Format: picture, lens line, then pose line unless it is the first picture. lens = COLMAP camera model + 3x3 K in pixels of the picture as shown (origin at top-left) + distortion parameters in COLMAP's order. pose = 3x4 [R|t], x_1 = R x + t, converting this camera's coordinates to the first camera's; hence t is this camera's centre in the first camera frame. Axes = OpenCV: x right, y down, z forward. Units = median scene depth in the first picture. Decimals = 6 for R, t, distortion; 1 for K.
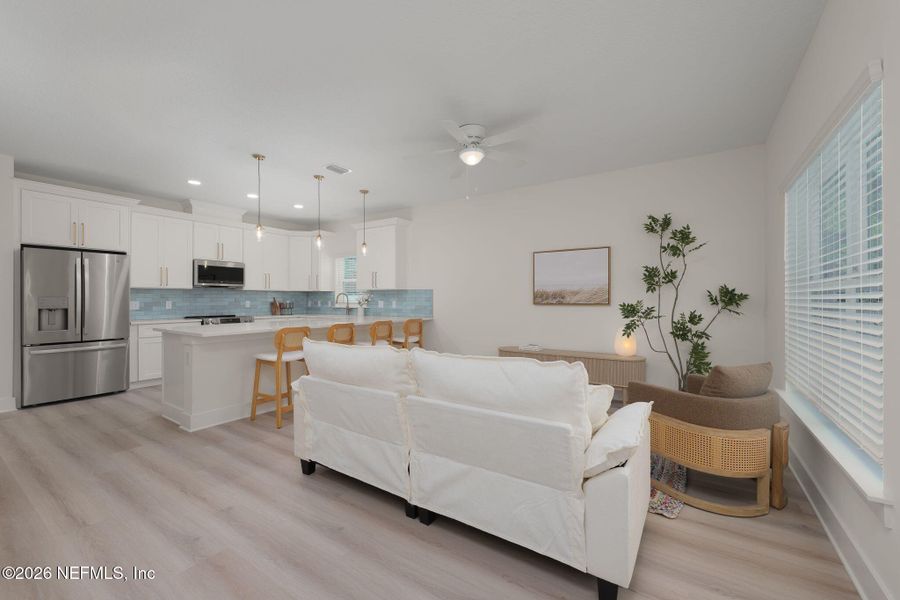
lens RADIAL K [[371.9, 0, 450.0], [0, 371.9, 300.0], [0, 0, 1]] dist [0.000801, 0.000202]
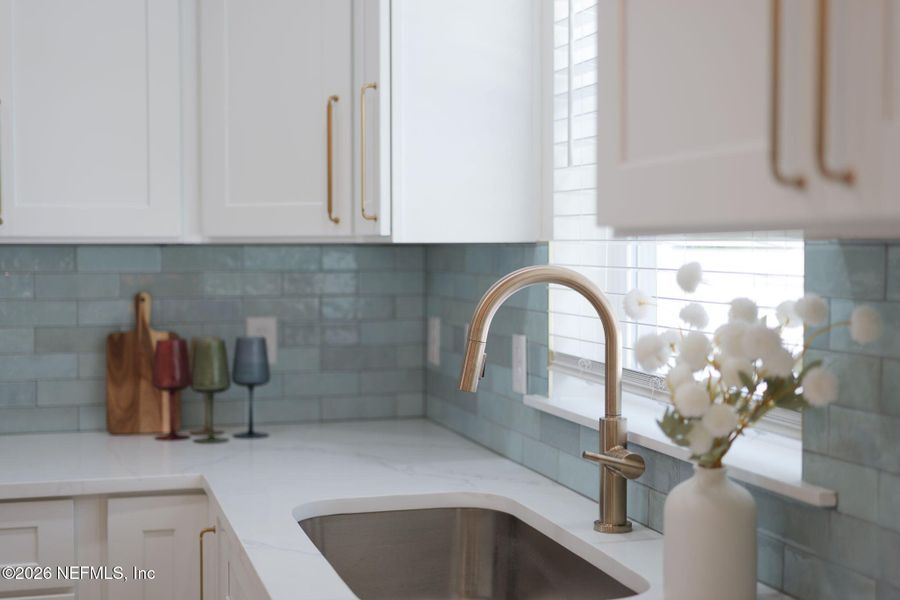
lens RADIAL K [[1284.7, 0, 450.0], [0, 1284.7, 300.0], [0, 0, 1]] dist [0.012654, 0.019535]
pose [[0.772087, 0.026465, -0.634966, -0.141967], [-0.002962, 0.999272, 0.038047, -0.027488], [0.635510, -0.027494, 0.771603, 0.929377]]
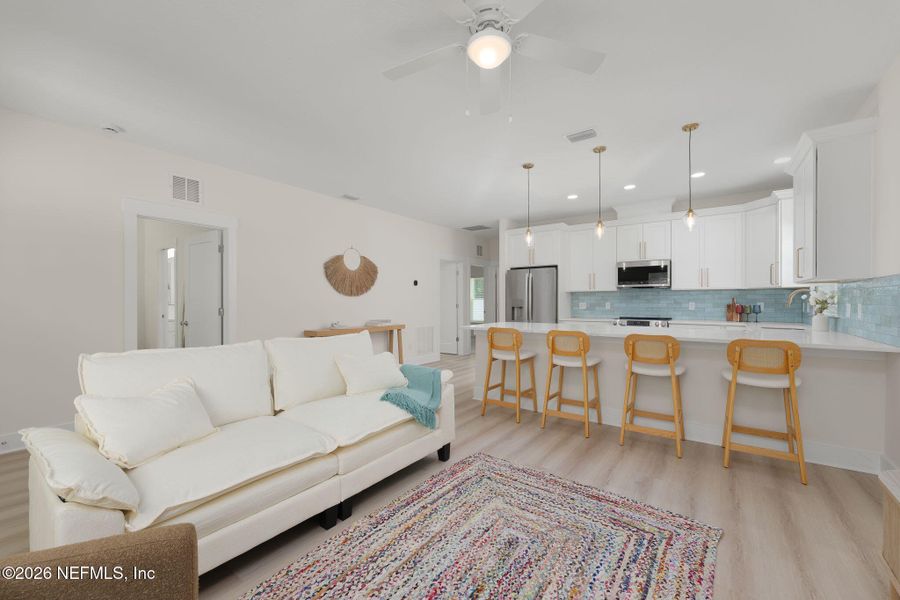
lens RADIAL K [[371.6, 0, 450.9], [0, 371.6, 308.7], [0, 0, 1]] dist [0.000100, 0.000034]
pose [[-0.036906, 0.019987, -0.999119, 0.390620], [0.001025, 0.999800, 0.019963, -0.000766], [0.999318, -0.000287, -0.036919, 0.576296]]
